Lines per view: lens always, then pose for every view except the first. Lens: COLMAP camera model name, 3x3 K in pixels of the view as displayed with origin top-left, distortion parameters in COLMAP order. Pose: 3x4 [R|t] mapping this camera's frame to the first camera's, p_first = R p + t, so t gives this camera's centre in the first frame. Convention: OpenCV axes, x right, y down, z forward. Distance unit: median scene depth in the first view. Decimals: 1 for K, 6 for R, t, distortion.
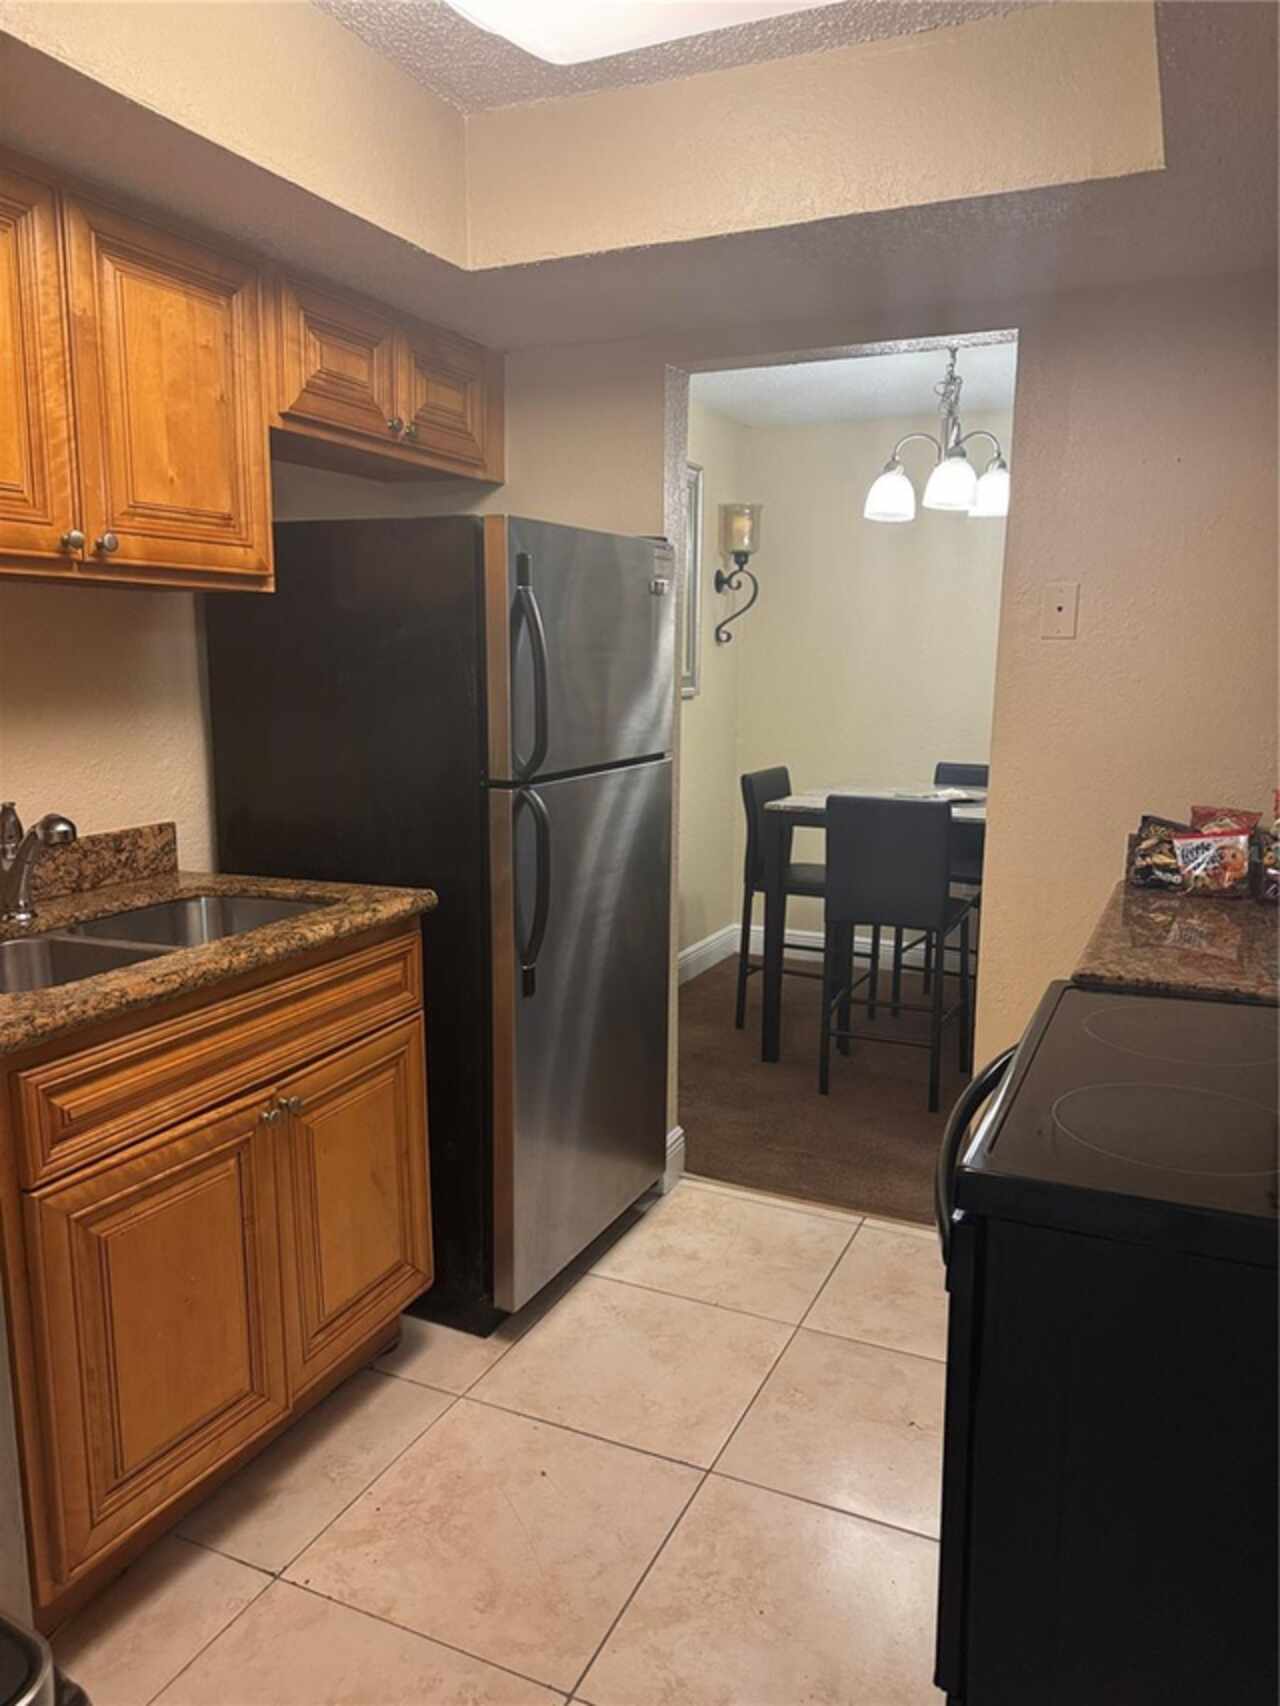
lens RADIAL K [[1192.1, 0, 657.9], [0, 1192.1, 840.3], [0, 0, 1]] dist [0.022747, -0.027576]
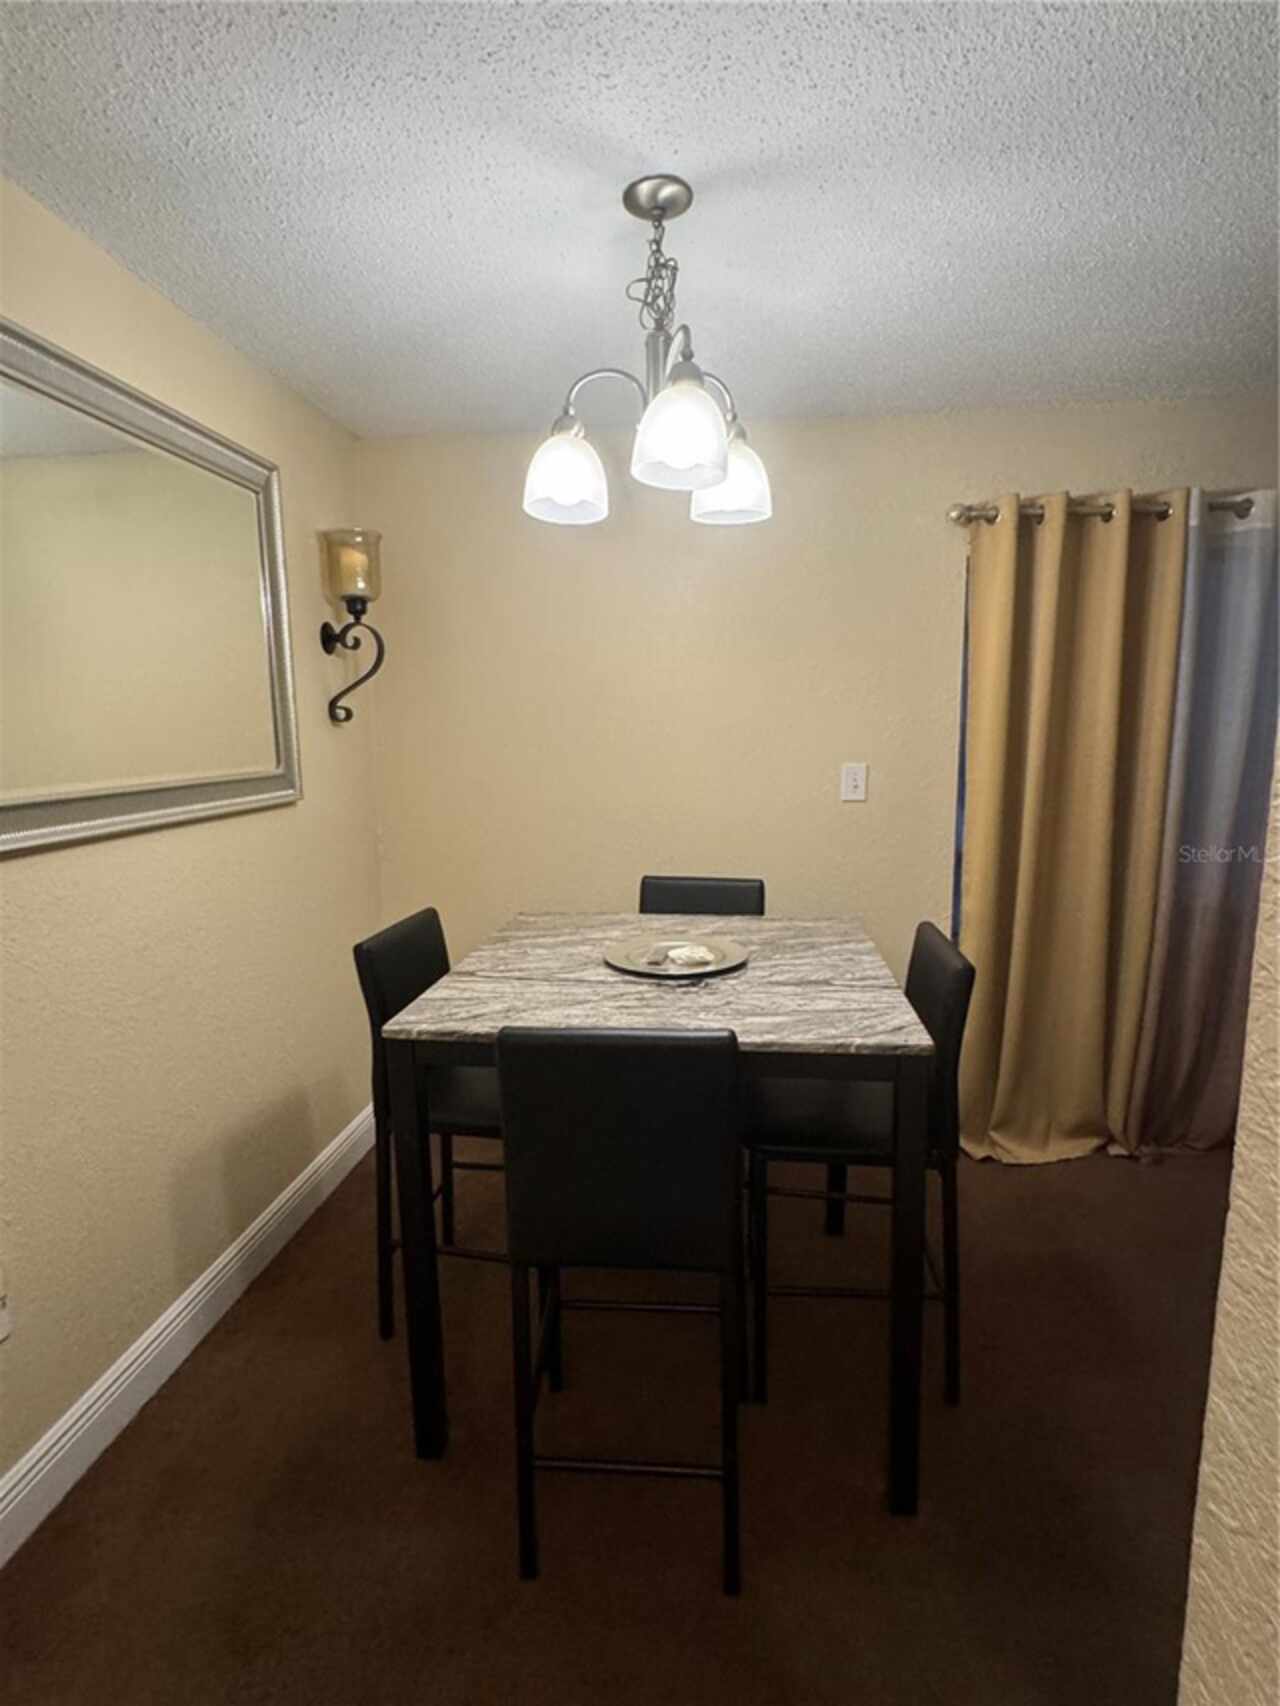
lens RADIAL K [[856.3, 0, 659.3], [0, 856.3, 850.9], [0, 0, 1]] dist [0.003321, 0.001188]
pose [[0.947689, -0.070998, 0.311201, 0.156259], [0.071692, 0.997384, 0.009225, -0.173493], [-0.311041, 0.013568, 0.950299, 0.981845]]
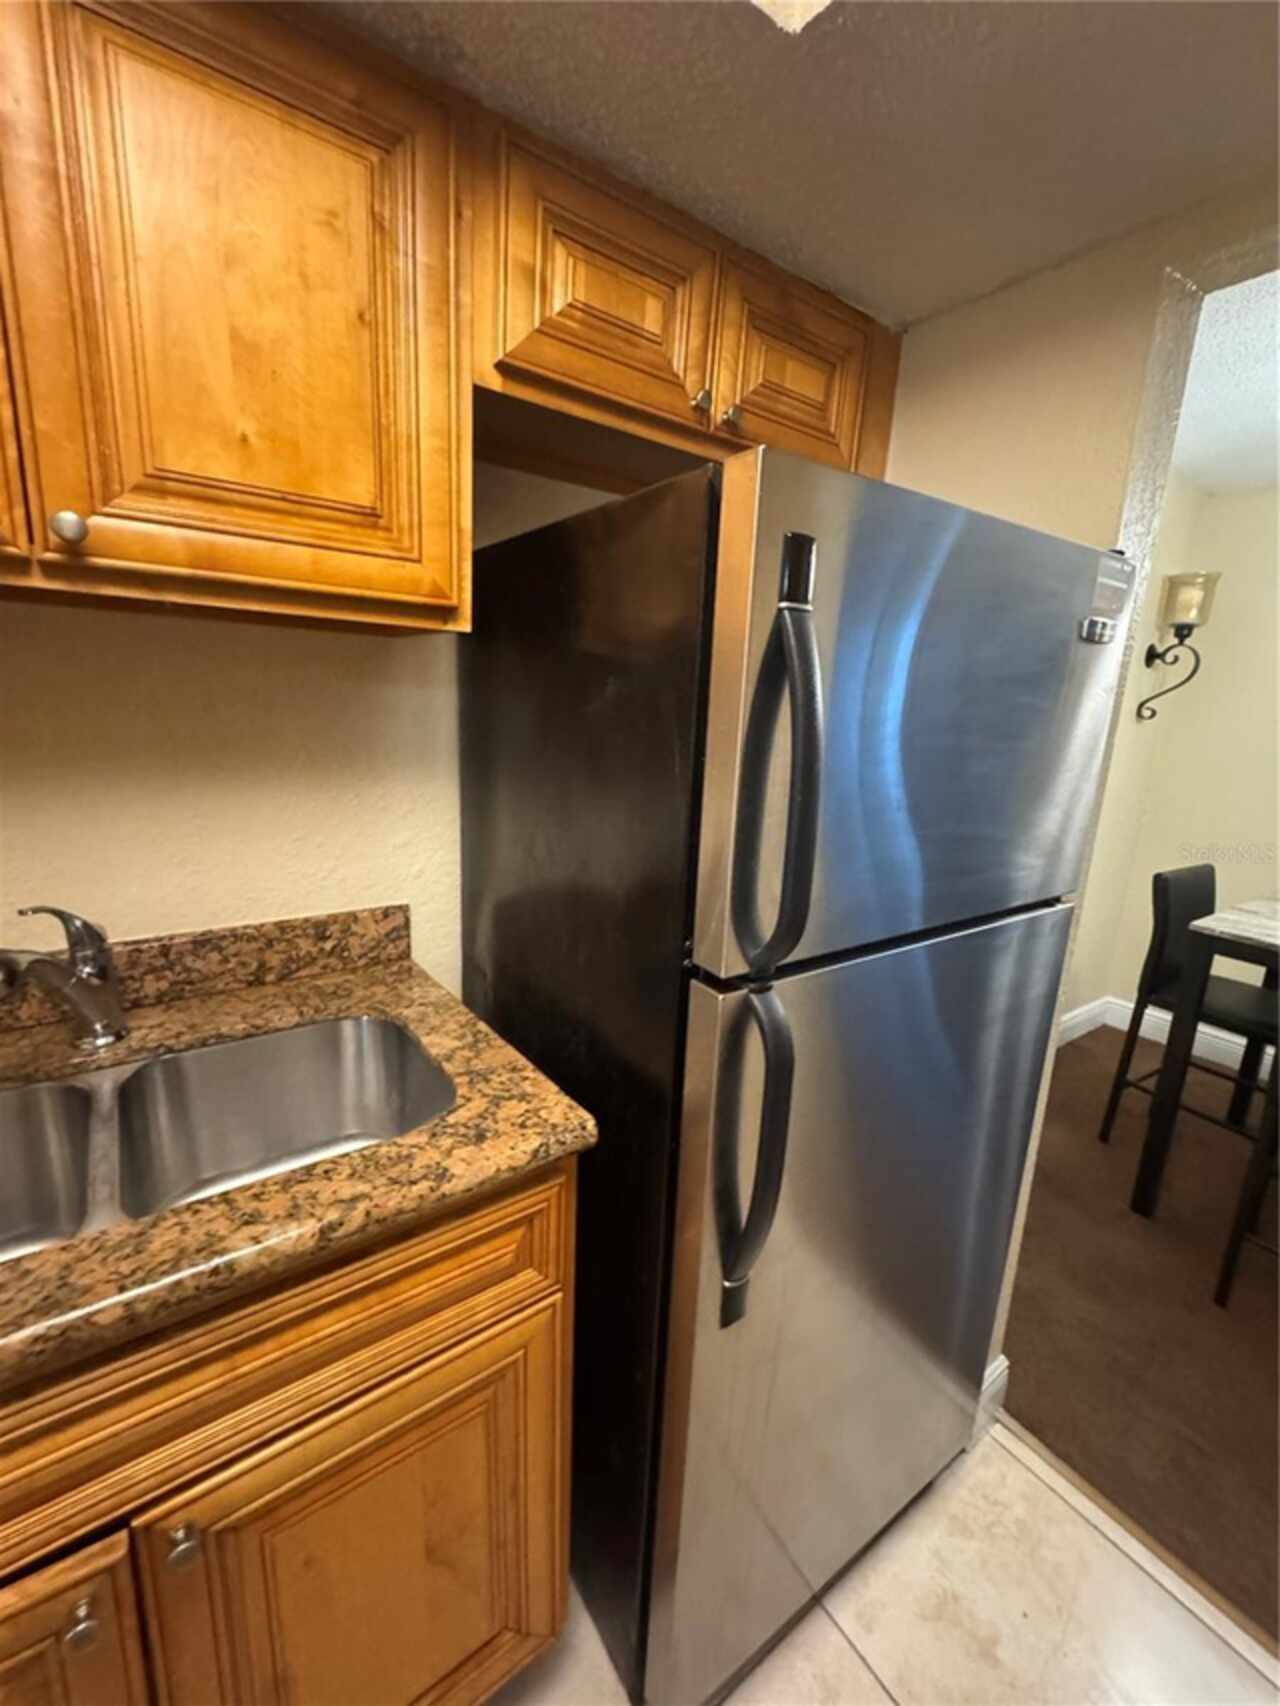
lens RADIAL K [[711.7, 0, 640.4], [0, 711.7, 852.5], [0, 0, 1]] dist [-0.001957, -0.000271]
pose [[0.862985, 0.137543, -0.486146, -0.008576], [-0.117667, 0.990486, 0.071356, -0.113375], [0.491336, -0.004376, 0.870959, 0.644970]]
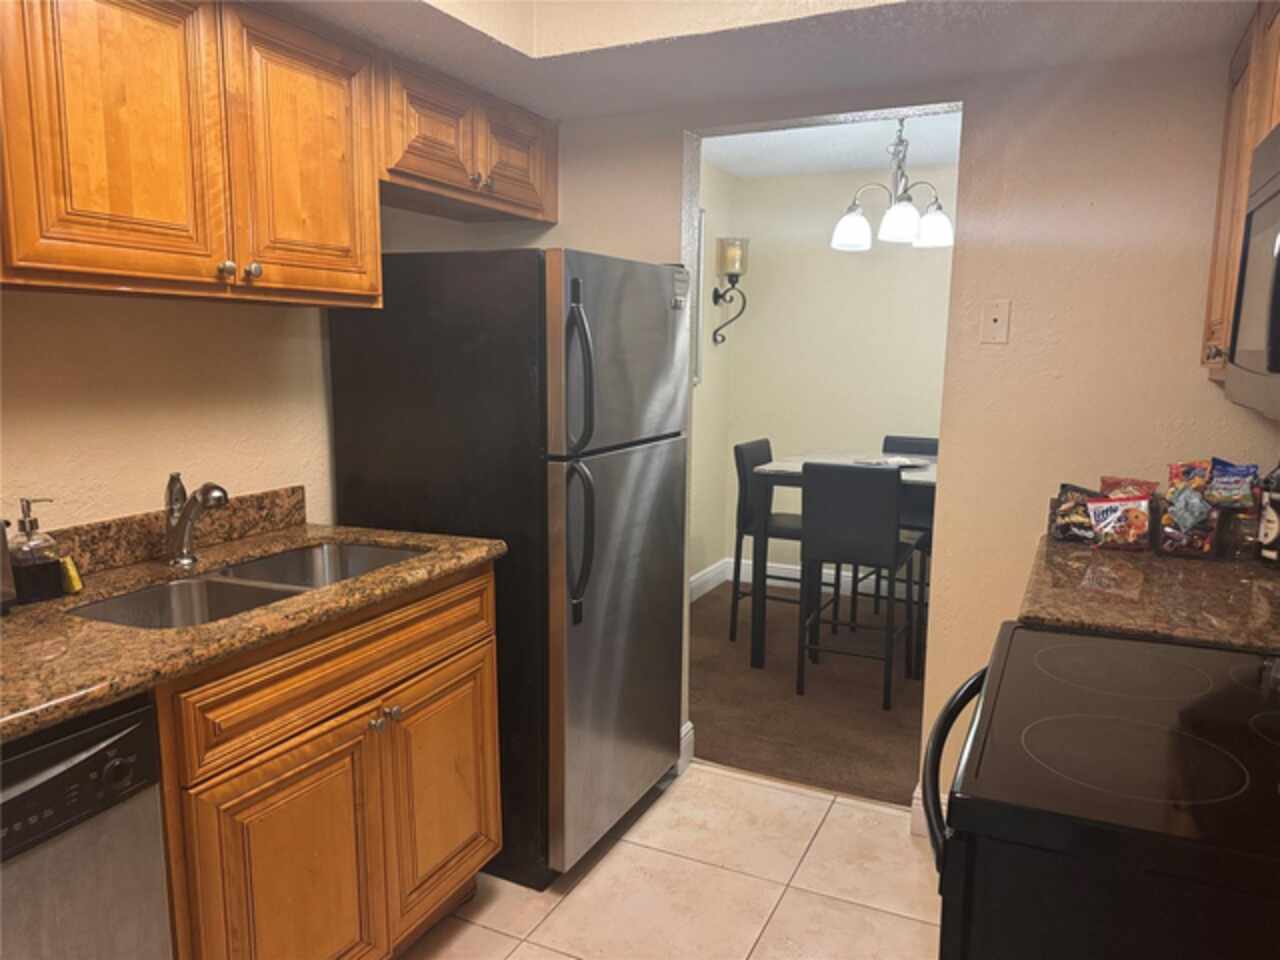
lens RADIAL K [[894.4, 0, 641.6], [0, 894.4, 479.6], [0, 0, 1]] dist [0.022747, -0.027576]
pose [[0.999758, 0.004450, -0.021546, -0.019264], [-0.004657, 0.999944, -0.009549, -0.014355], [0.021503, 0.009647, 0.999722, 0.041314]]
